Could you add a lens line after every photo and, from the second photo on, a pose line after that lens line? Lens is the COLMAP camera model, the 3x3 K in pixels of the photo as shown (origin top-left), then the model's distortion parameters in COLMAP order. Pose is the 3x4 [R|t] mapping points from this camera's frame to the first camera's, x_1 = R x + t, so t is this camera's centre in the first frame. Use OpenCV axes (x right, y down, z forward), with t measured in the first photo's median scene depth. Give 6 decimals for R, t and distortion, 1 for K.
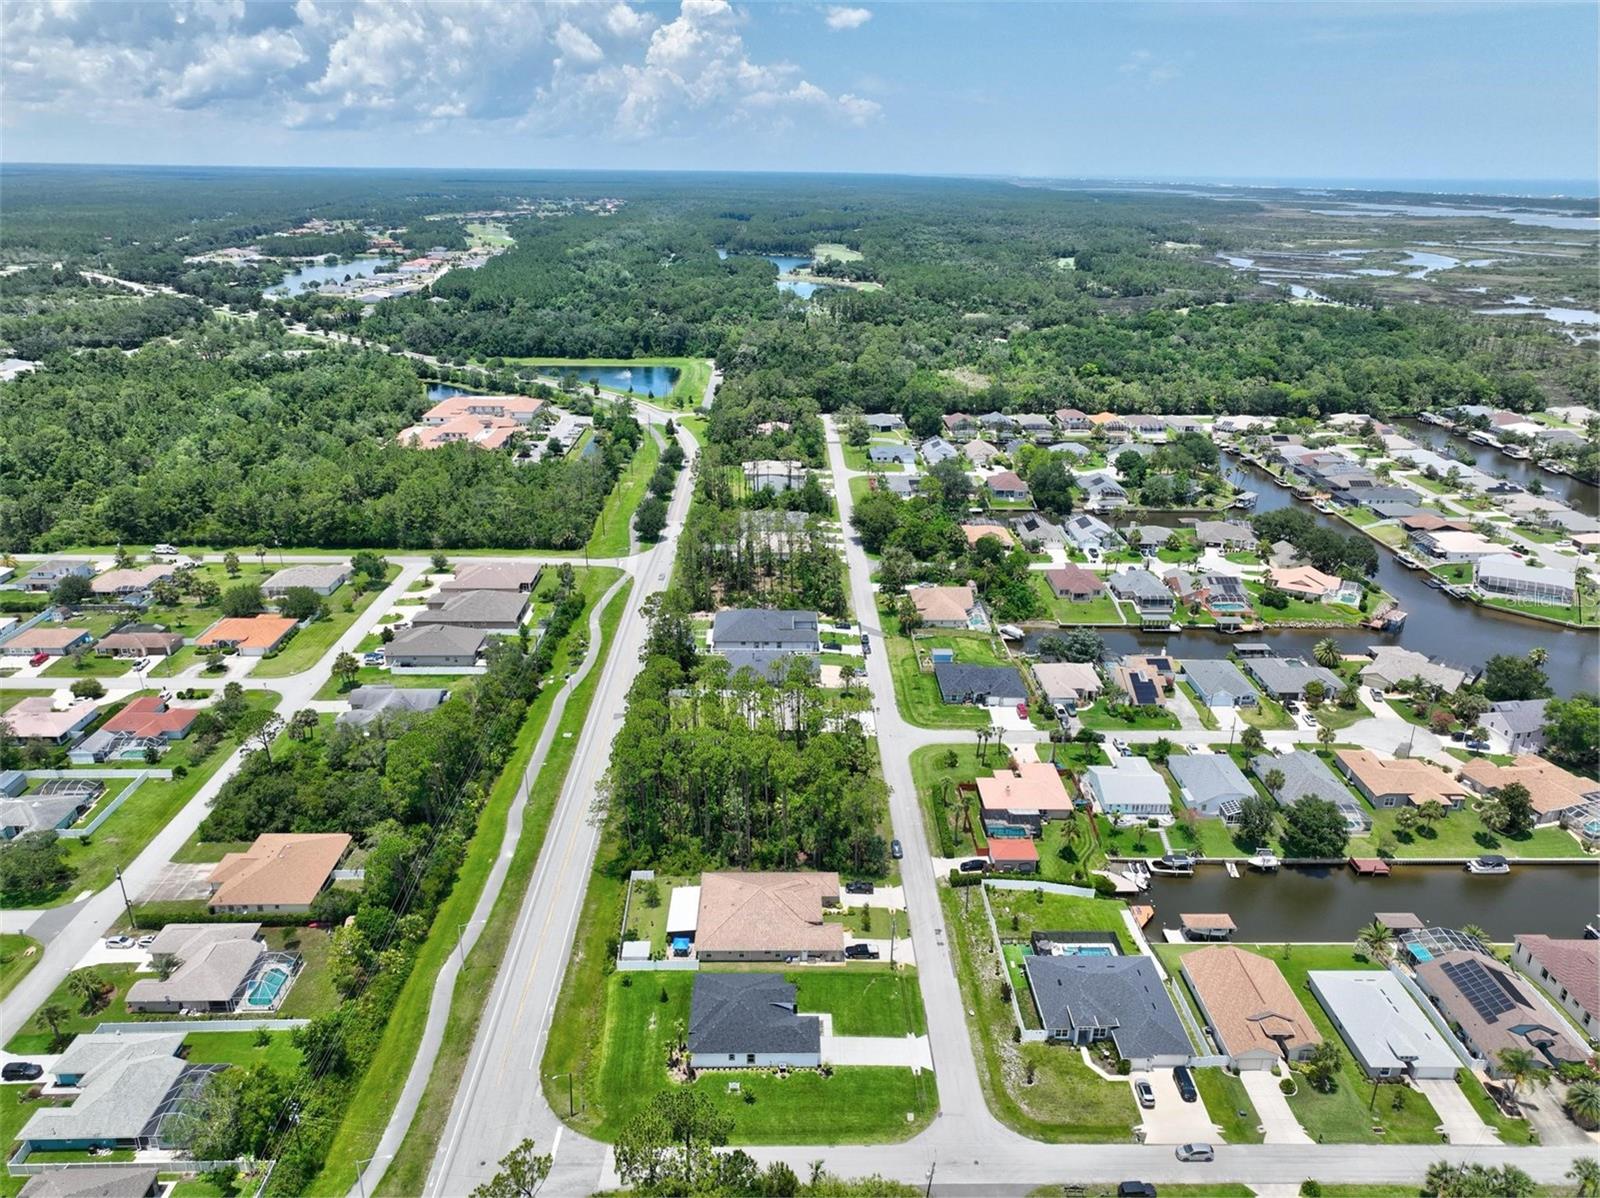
lens RADIAL K [[1124.0, 0, 799.9], [0, 1124.0, 603.8], [0, 0, 1]] dist [0.004545, 0.010270]
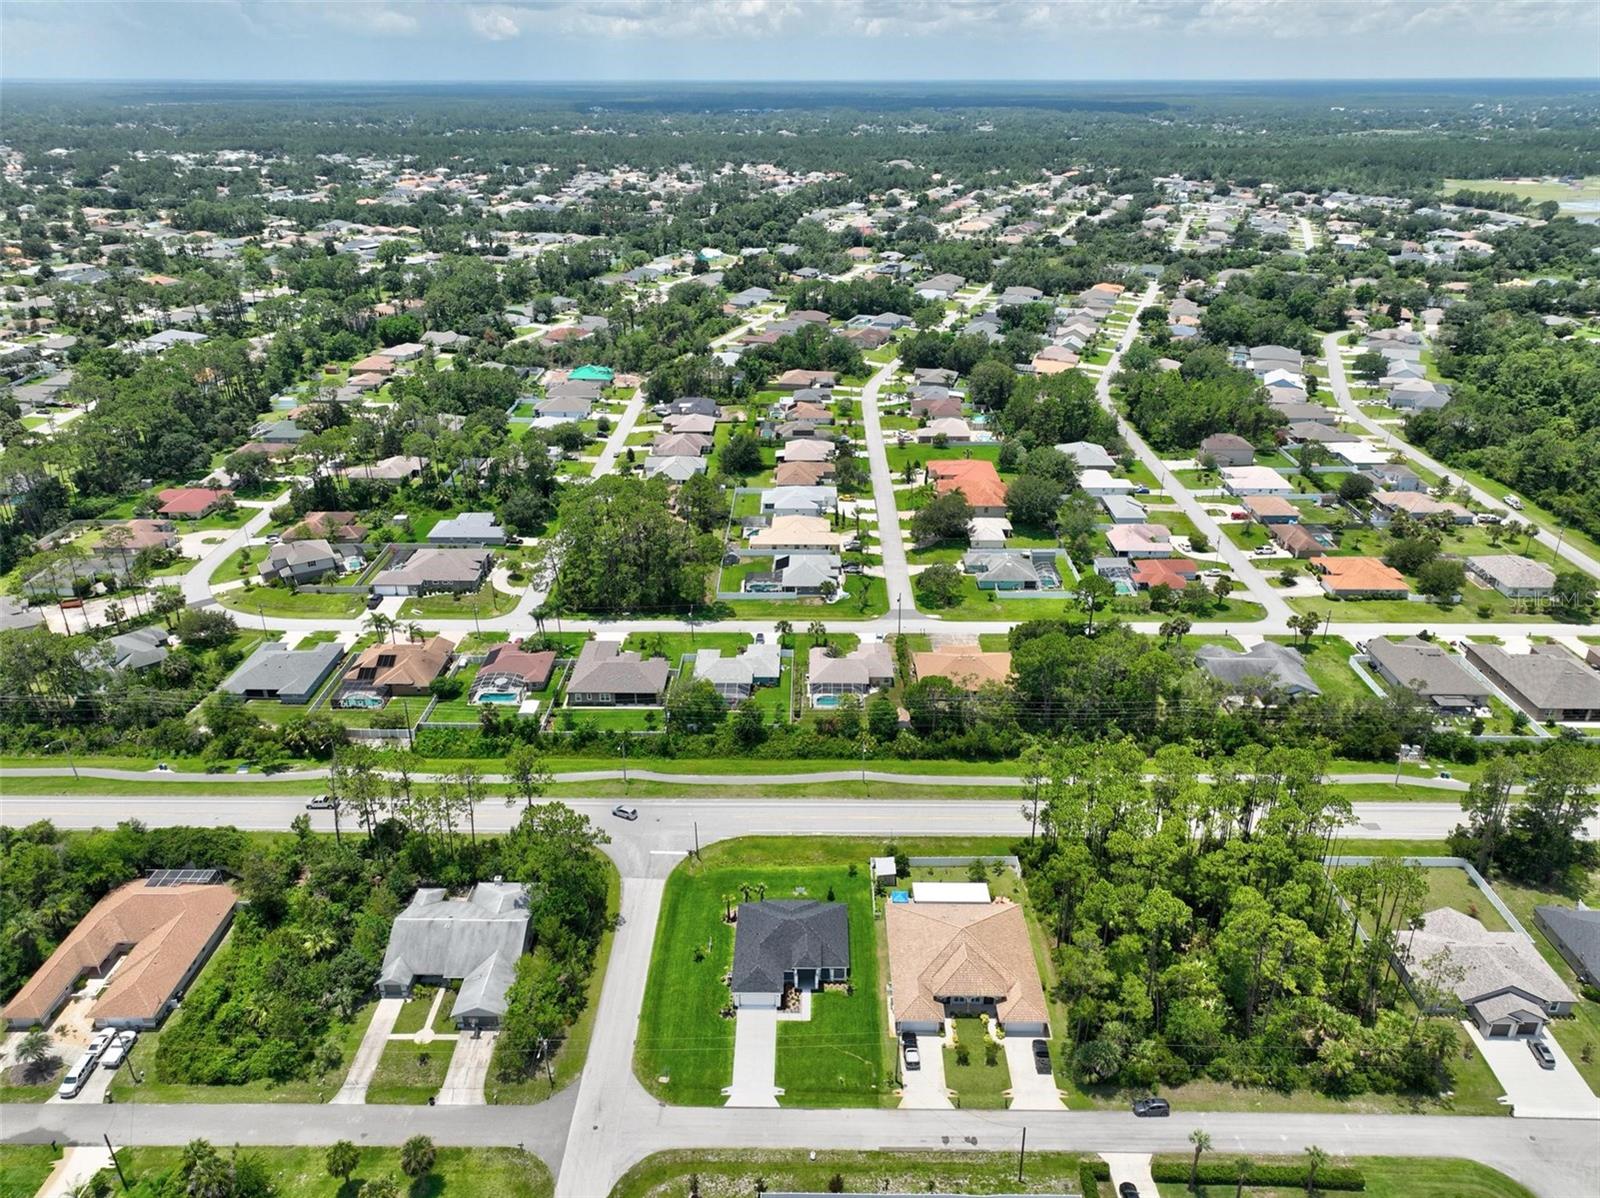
lens RADIAL K [[1123.1, 0, 800.8], [0, 1123.1, 603.5], [0, 0, 1]] dist [-0.000346, 0.020003]
pose [[-0.027236, 0.420012, -0.907110, 0.460934], [-0.365988, 0.840249, 0.400043, -0.184382], [0.930221, 0.342887, 0.130834, 0.483235]]
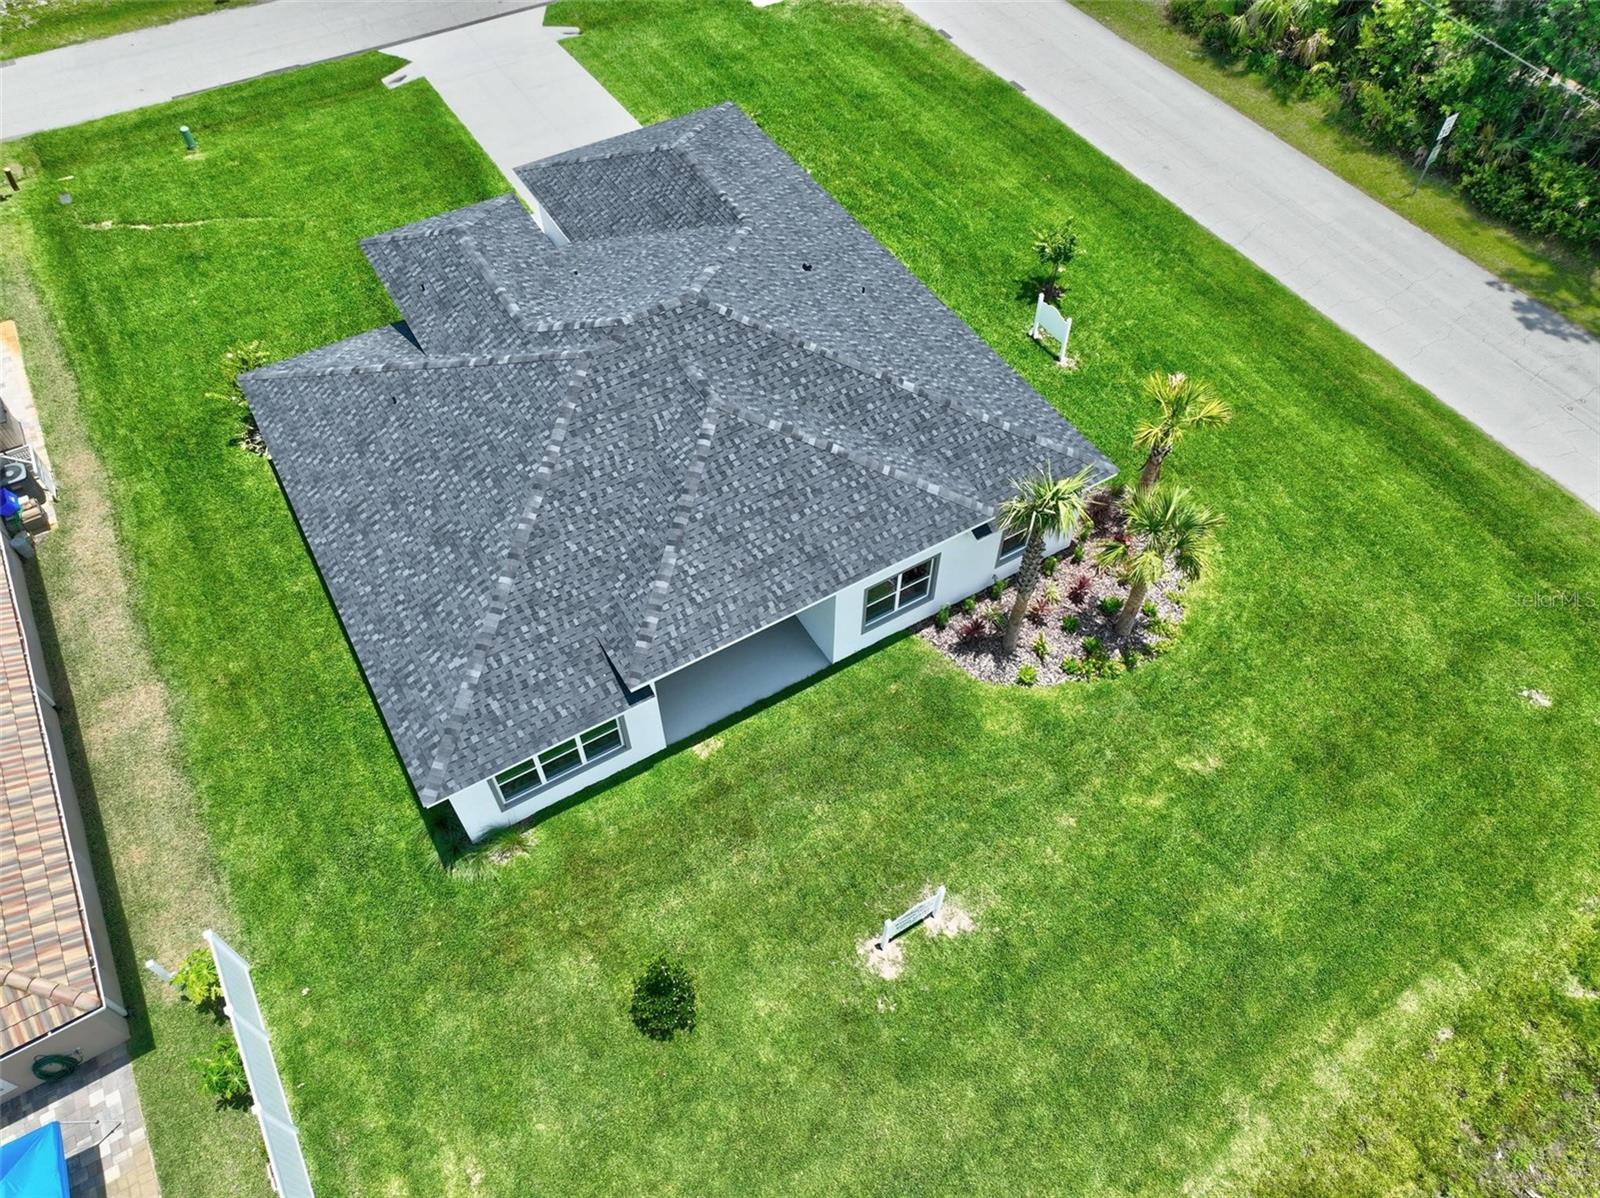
lens RADIAL K [[1123.1, 0, 800.8], [0, 1123.1, 603.5], [0, 0, 1]] dist [-0.000346, 0.020003]
pose [[-0.499532, -0.697555, 0.513697, -0.104685], [0.309922, 0.409835, 0.857895, 0.149718], [-0.808960, 0.587752, 0.011462, 0.623491]]
